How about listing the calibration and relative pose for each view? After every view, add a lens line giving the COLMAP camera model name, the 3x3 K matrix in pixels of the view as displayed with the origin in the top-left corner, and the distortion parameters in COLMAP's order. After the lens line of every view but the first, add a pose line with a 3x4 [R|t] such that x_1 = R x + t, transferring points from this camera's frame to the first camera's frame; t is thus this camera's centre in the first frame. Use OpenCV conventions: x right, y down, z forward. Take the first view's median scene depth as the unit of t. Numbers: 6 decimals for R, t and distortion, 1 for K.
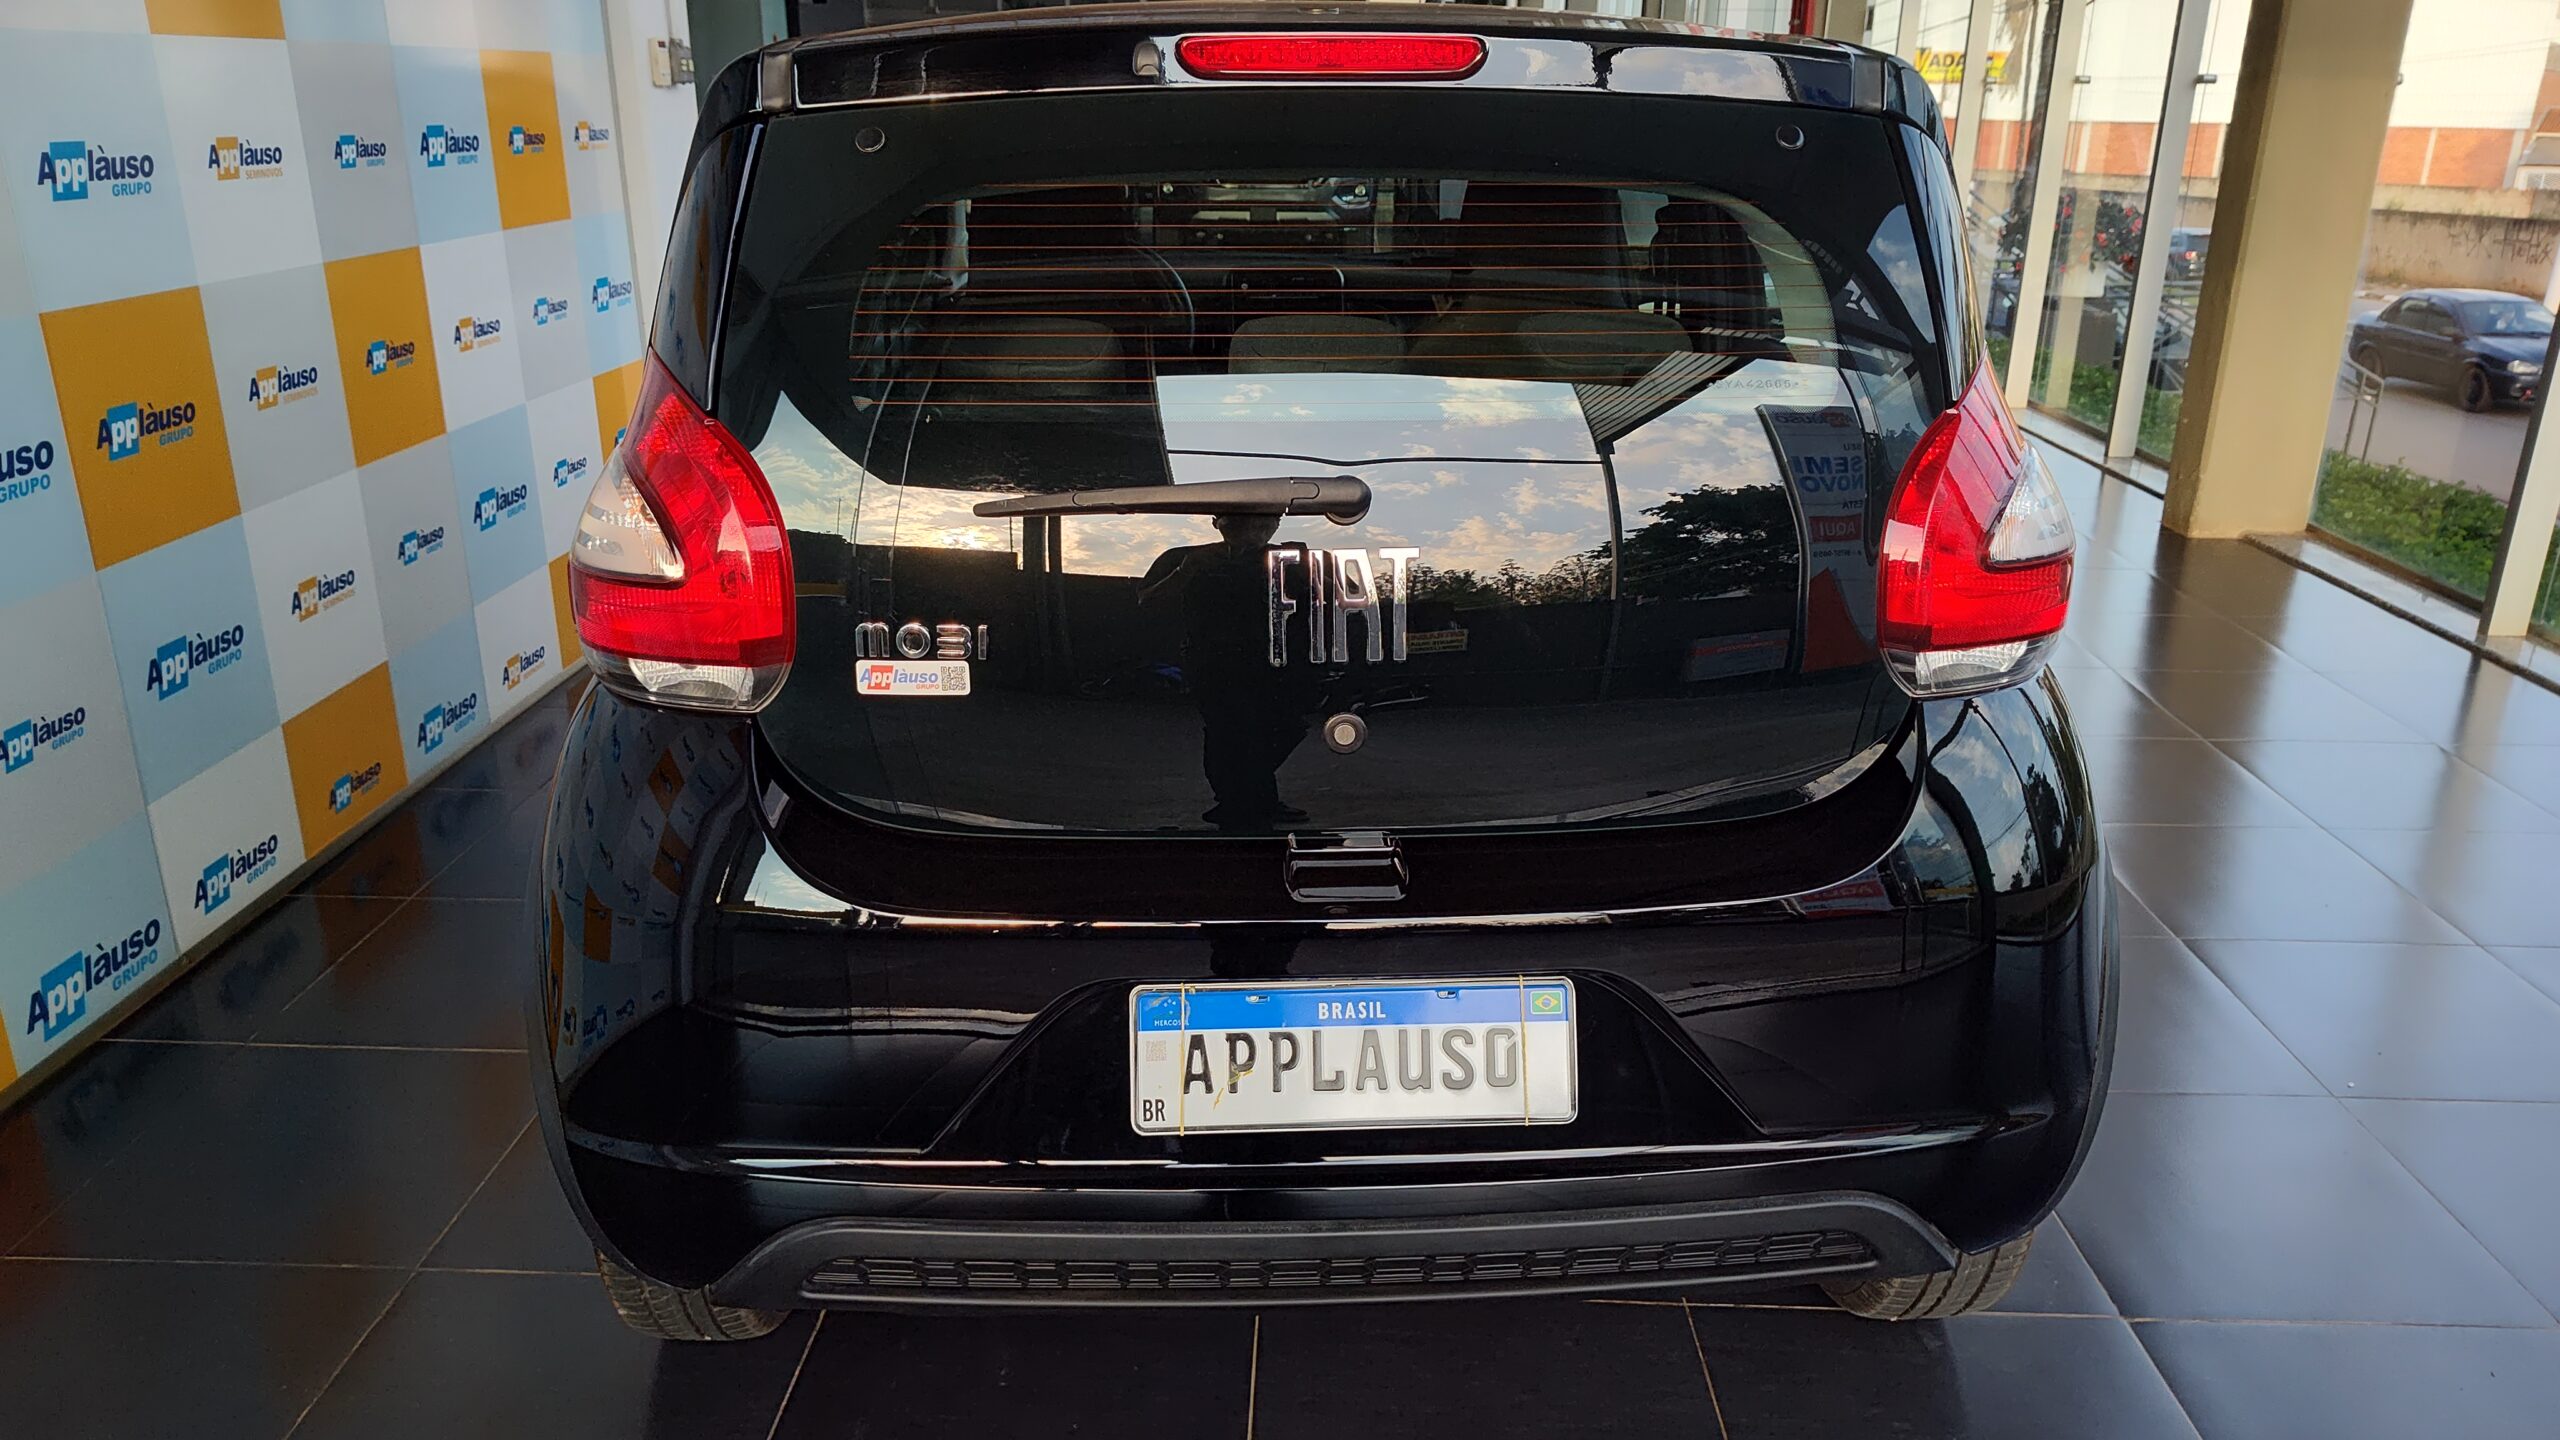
lens RADIAL K [[1765.2, 0, 1287.5], [0, 1765.2, 719.2], [0, 0, 1]] dist [0.028804, -0.037945]
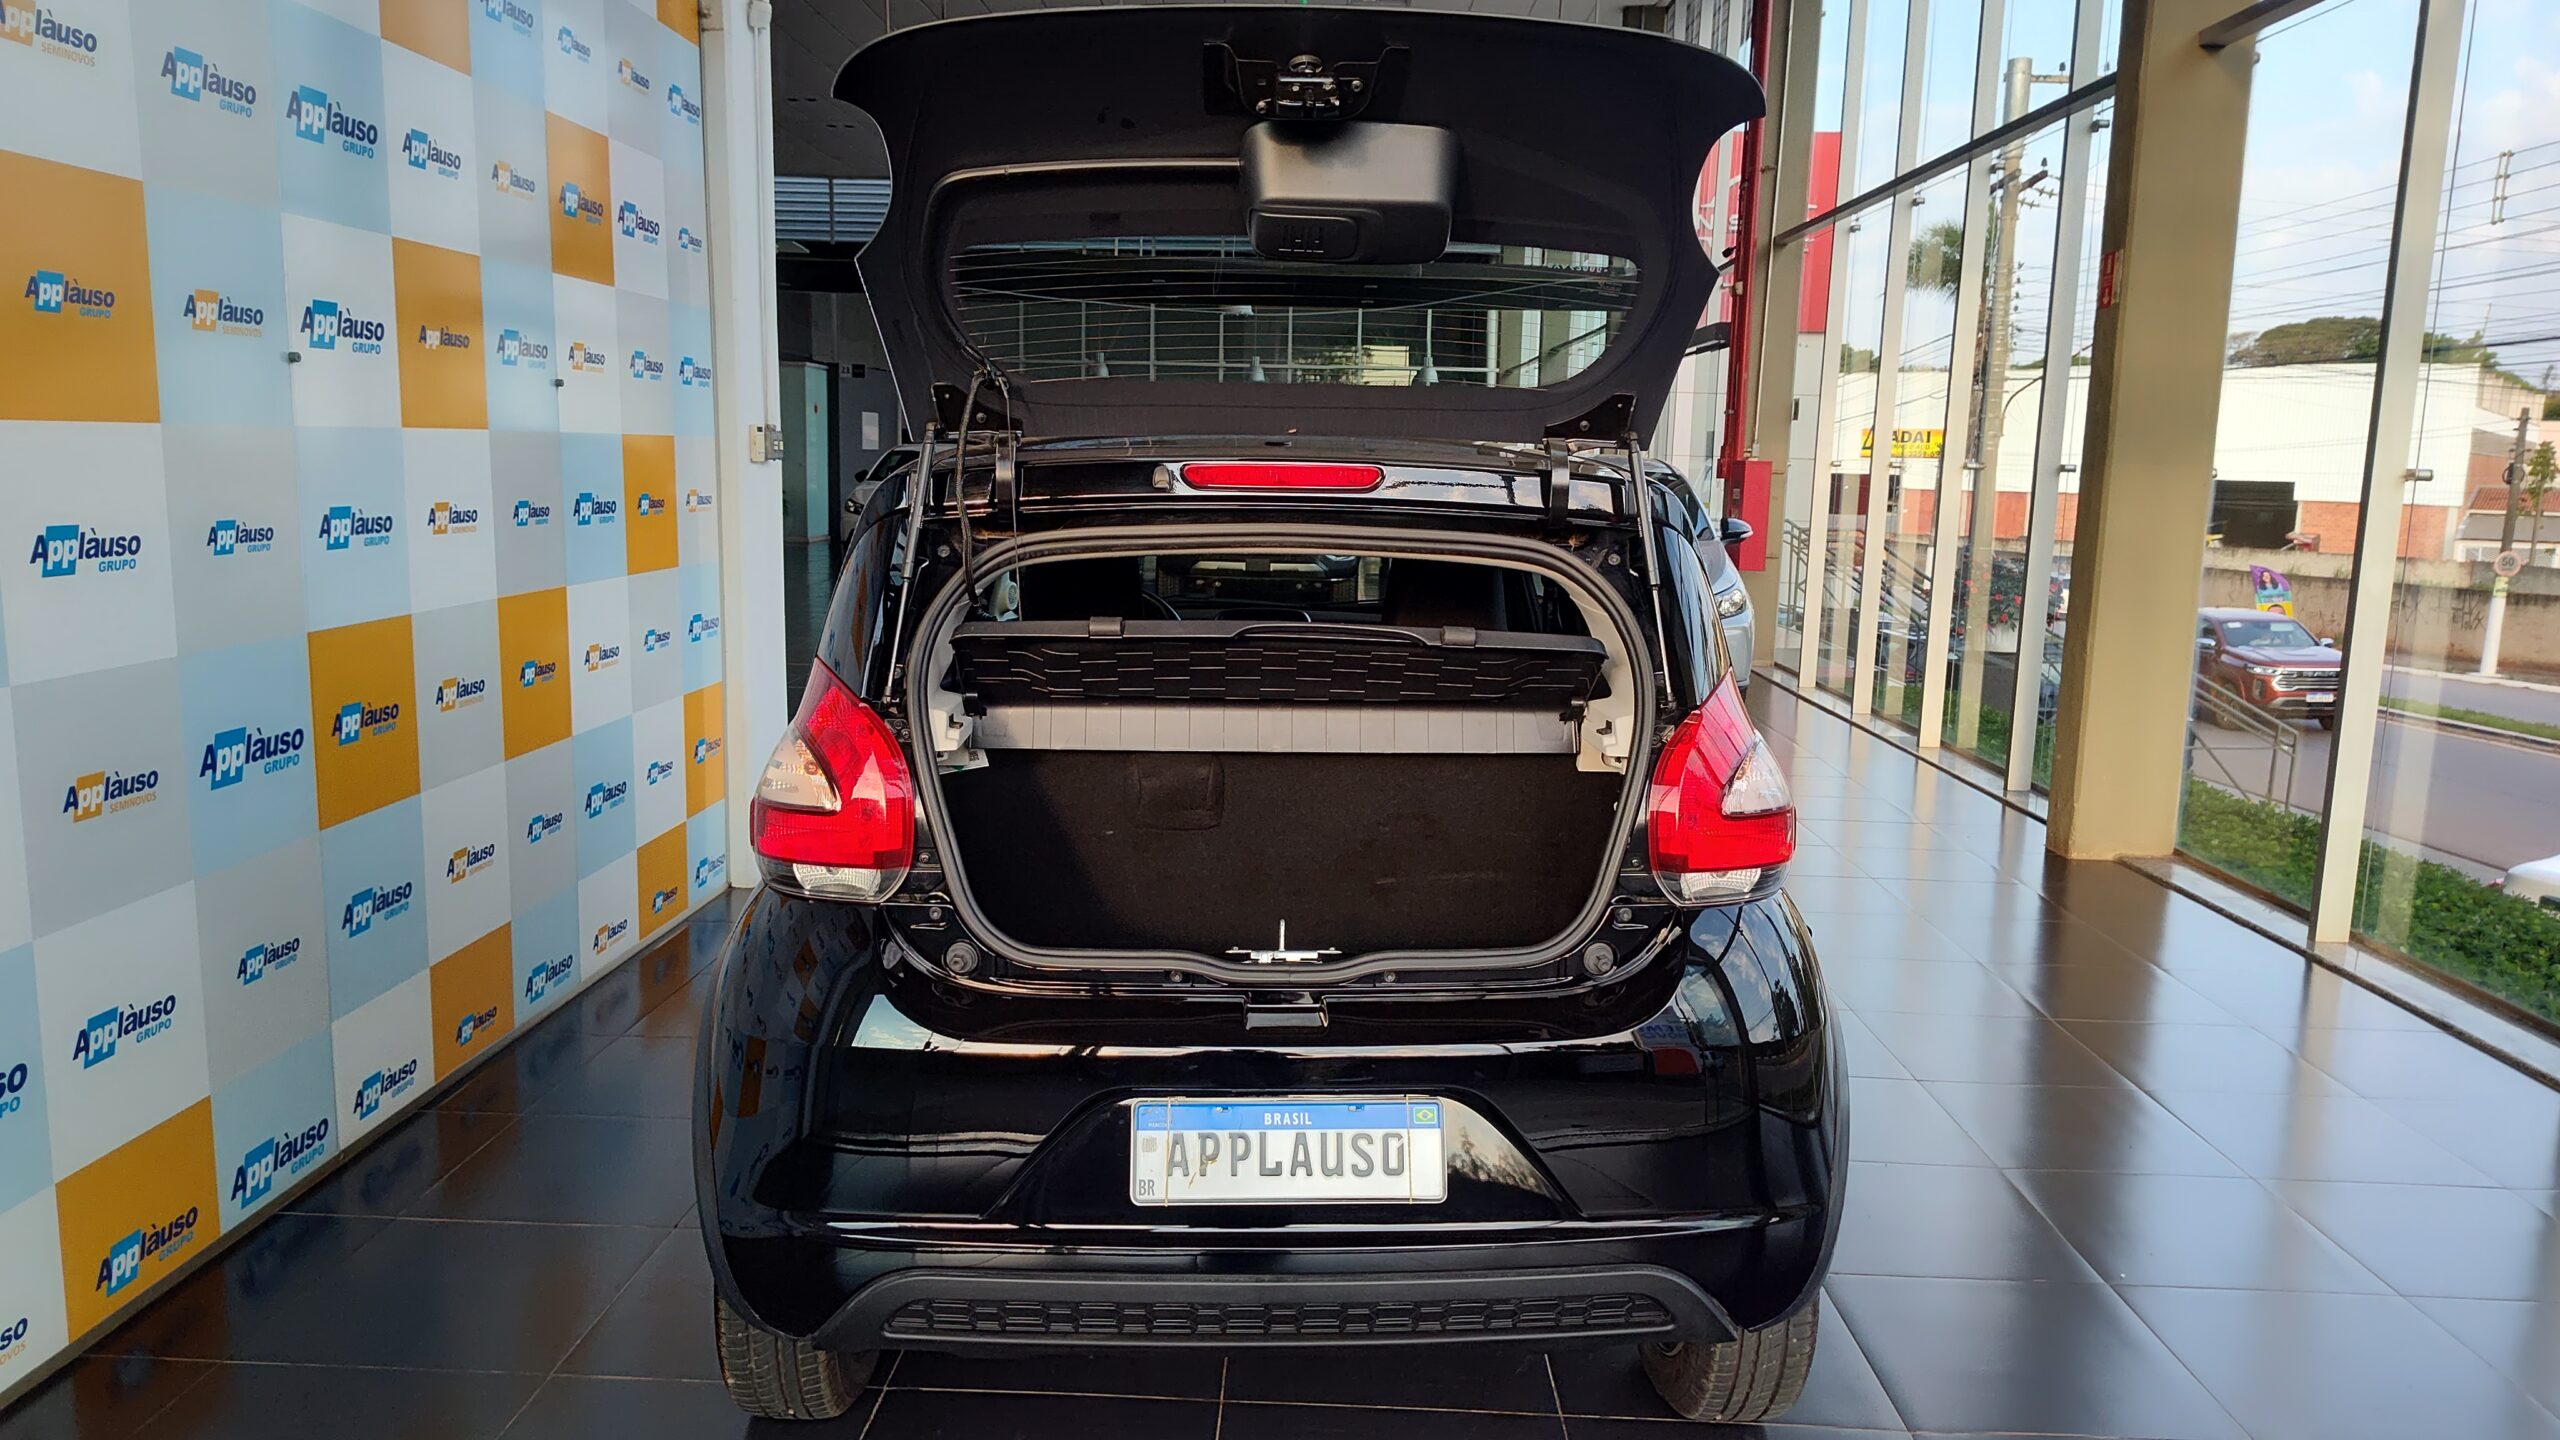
lens RADIAL K [[1765.2, 0, 1295.6], [0, 1765.2, 726.9], [0, 0, 1]] dist [0.028804, -0.037945]
pose [[0.999880, 0.013838, 0.006920, 0.015111], [-0.012306, 0.982411, -0.186327, 0.064096], [-0.009376, 0.186219, 0.982464, -0.240956]]
